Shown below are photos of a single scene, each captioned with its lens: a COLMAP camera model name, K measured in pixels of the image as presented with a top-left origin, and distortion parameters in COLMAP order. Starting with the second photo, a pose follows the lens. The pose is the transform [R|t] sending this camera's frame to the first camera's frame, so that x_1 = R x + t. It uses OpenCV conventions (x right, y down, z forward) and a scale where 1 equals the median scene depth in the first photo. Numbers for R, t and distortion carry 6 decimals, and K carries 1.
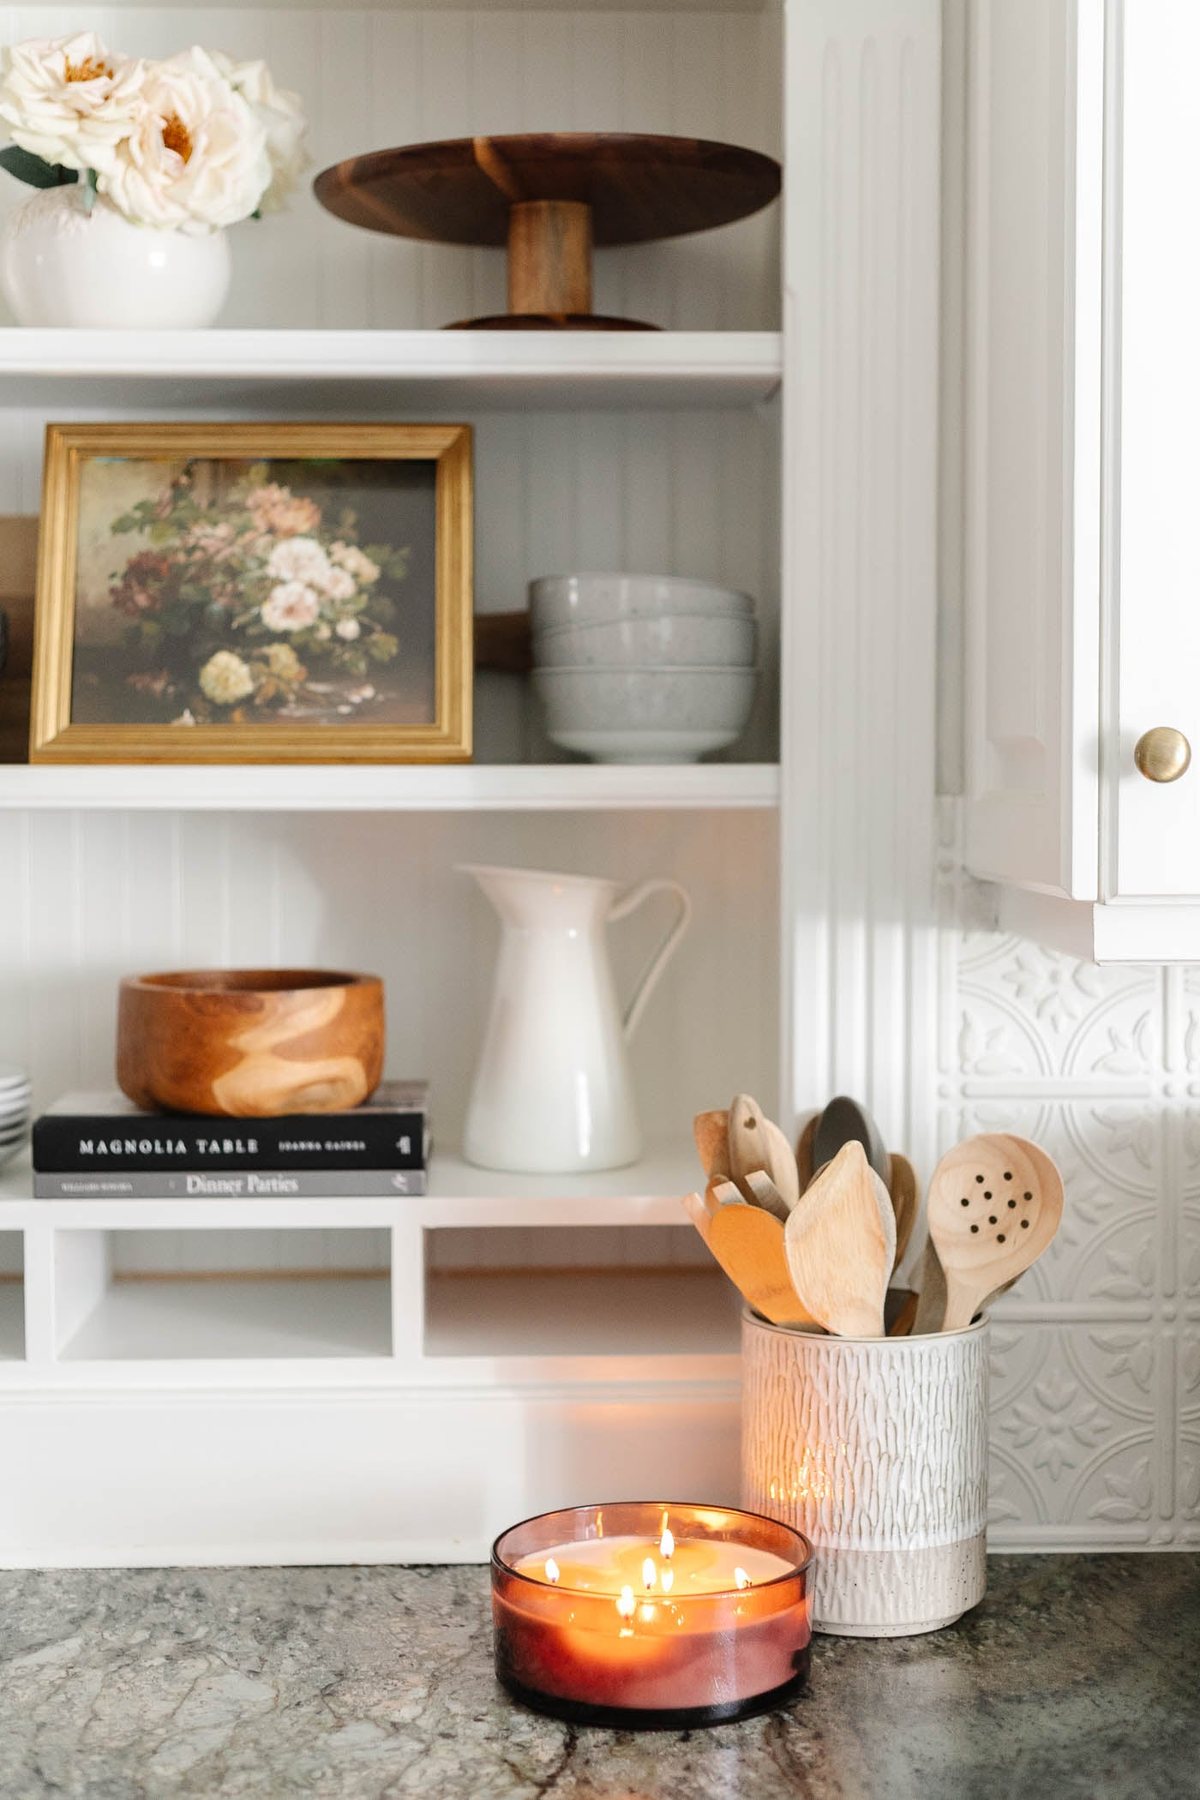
lens RADIAL K [[2695.8, 0, 600.0], [0, 2695.8, 900.0], [0, 0, 1]] dist [-0.002437, 0.006151]
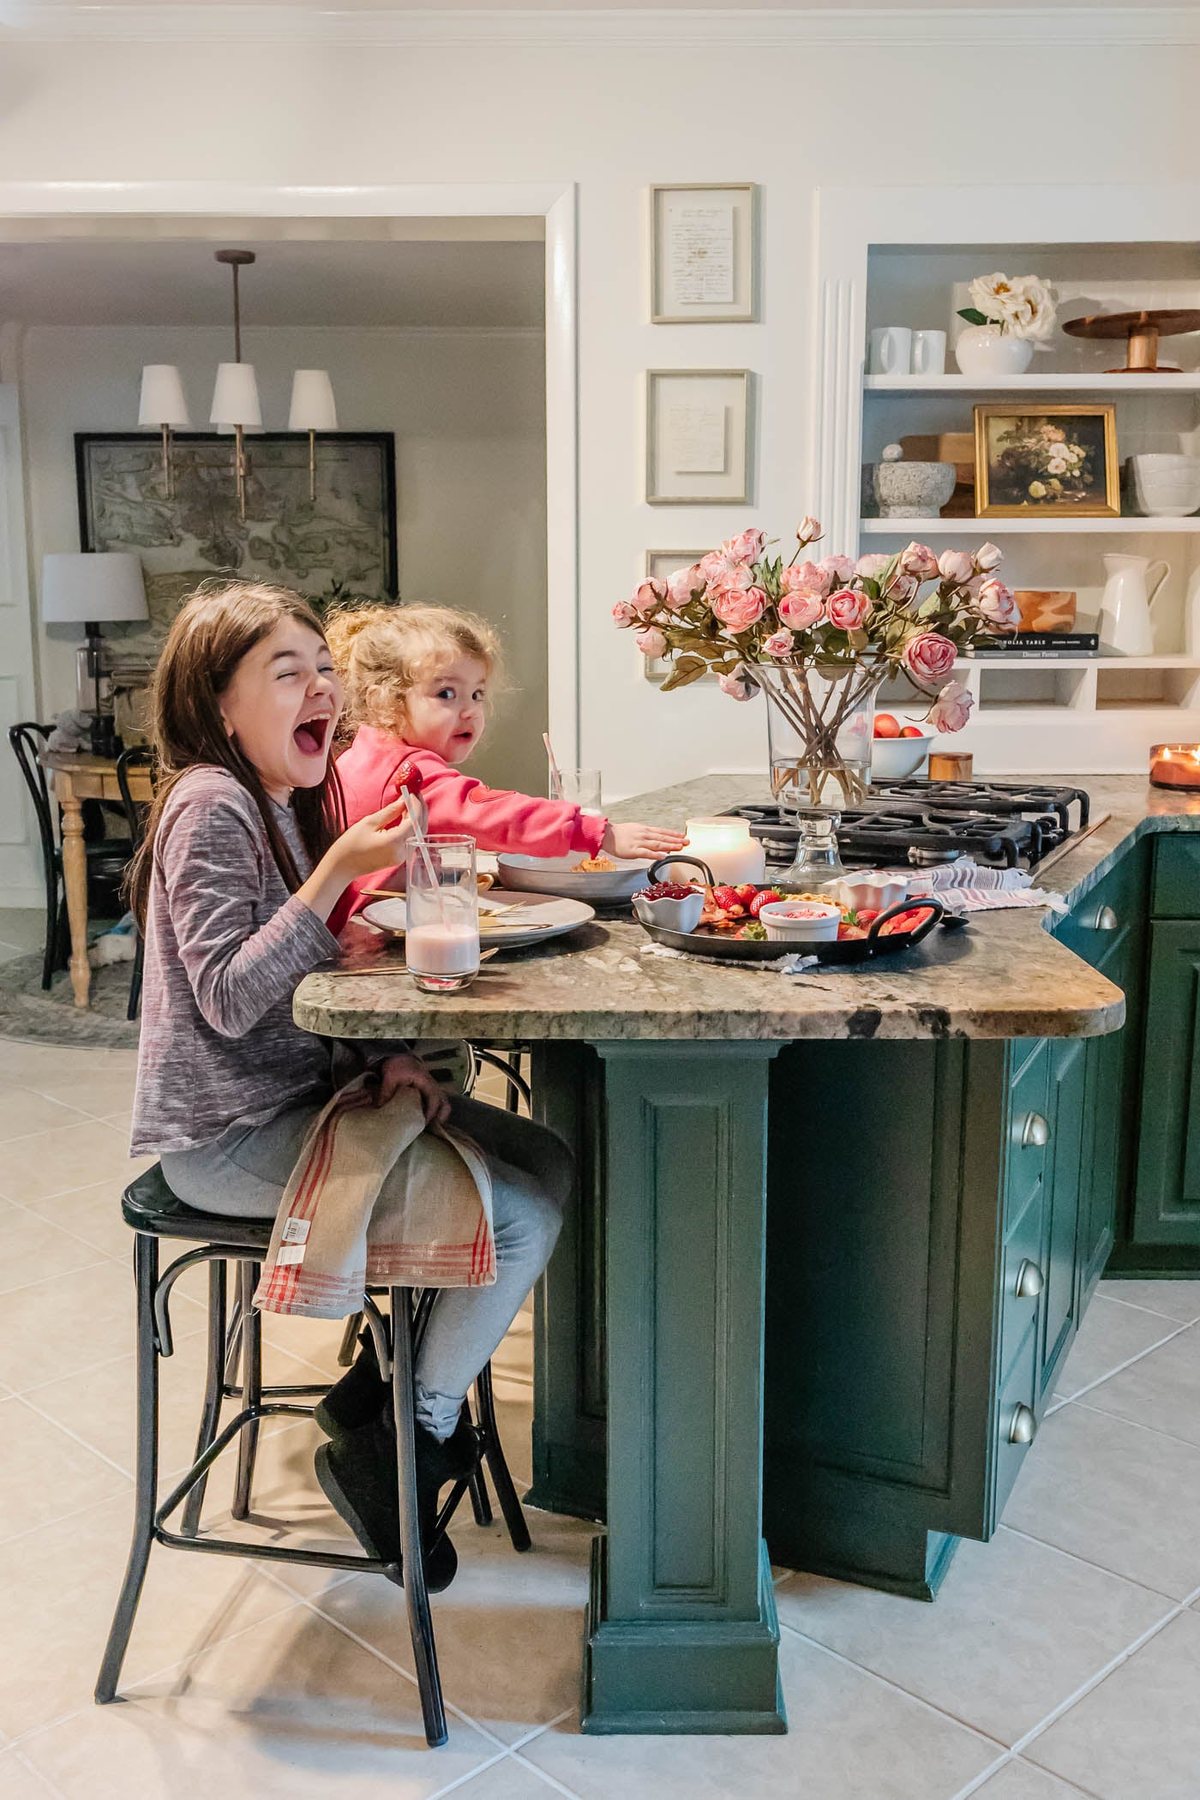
lens RADIAL K [[1748.3, 0, 593.5], [0, 1748.3, 901.1], [0, 0, 1]] dist [0.006712, 0.022605]
pose [[0.998600, 0.006707, -0.052478, -0.540822], [-0.000126, 0.992231, 0.124412, 0.136375], [0.052905, -0.124231, 0.990842, -1.075046]]
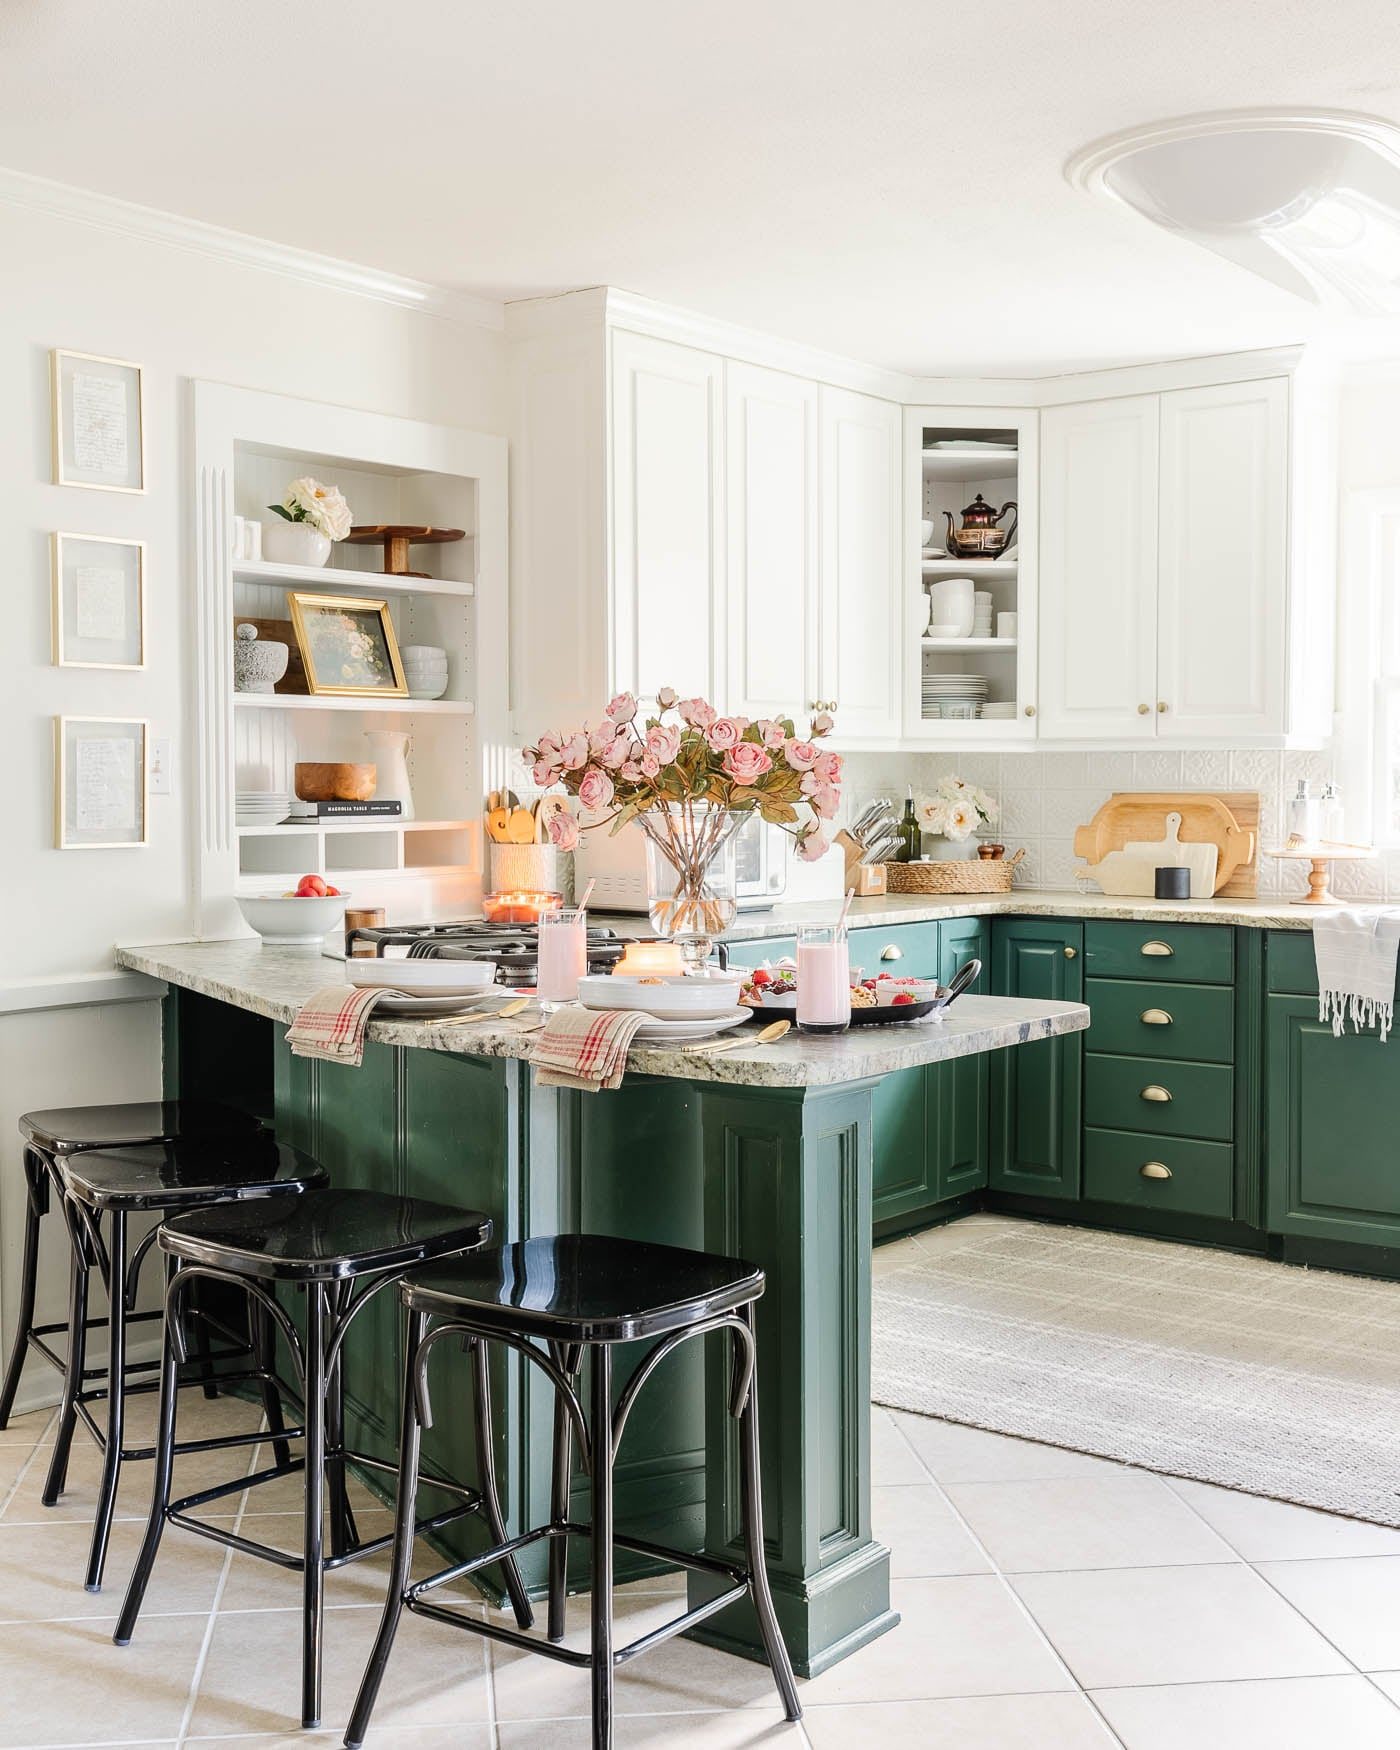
lens RADIAL K [[2050.0, 0, 696.5], [0, 2050.0, 865.9], [0, 0, 1]] dist [0.054954, 0.001946]
pose [[0.647094, -0.035124, 0.761600, -1.849793], [0.043600, 0.999008, 0.009028, 0.158979], [-0.761162, 0.027363, 0.647984, -1.015907]]
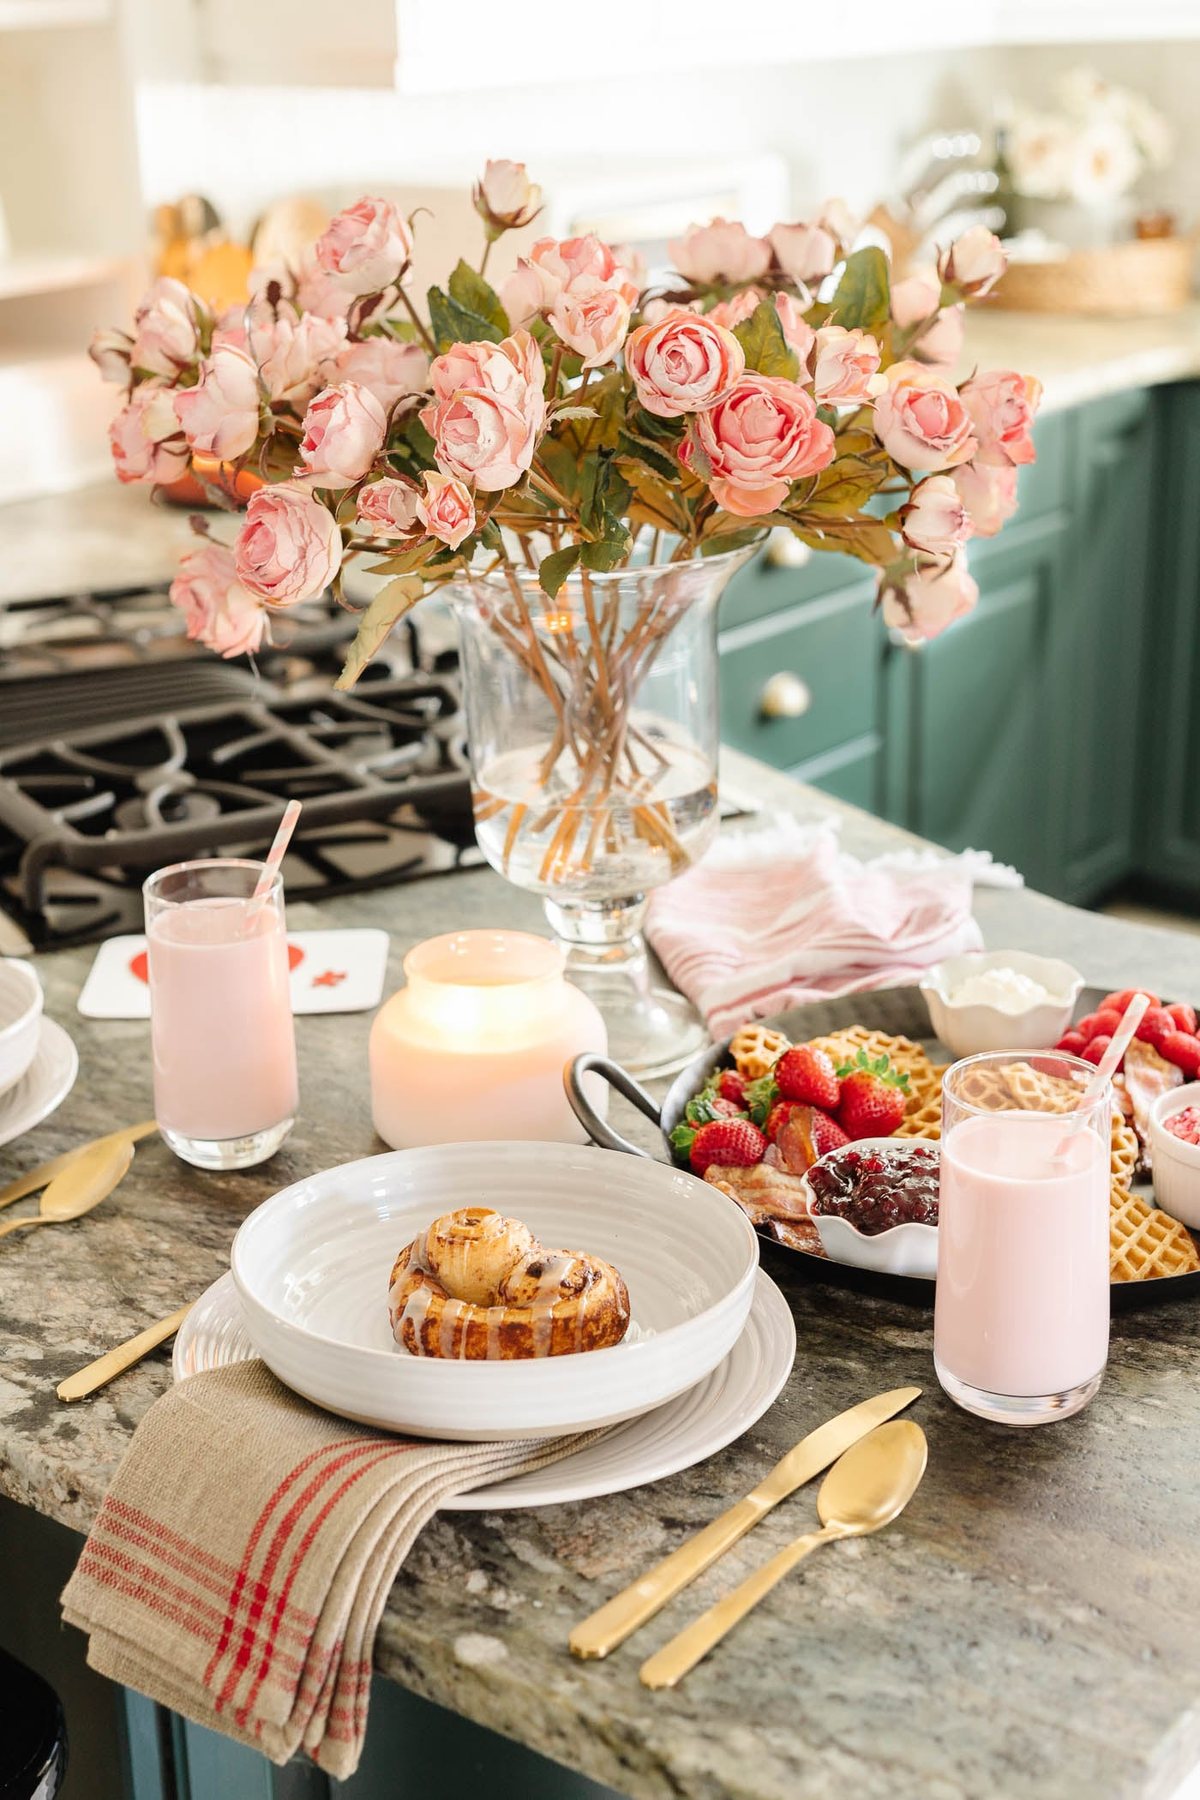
lens RADIAL K [[2695.8, 0, 600.0], [0, 2695.8, 900.0], [0, 0, 1]] dist [-0.002437, 0.006151]
pose [[0.646434, -0.271667, 0.712966, -1.102639], [0.055931, 0.948820, 0.310825, -0.016408], [-0.760917, -0.161051, 0.628544, -0.392808]]
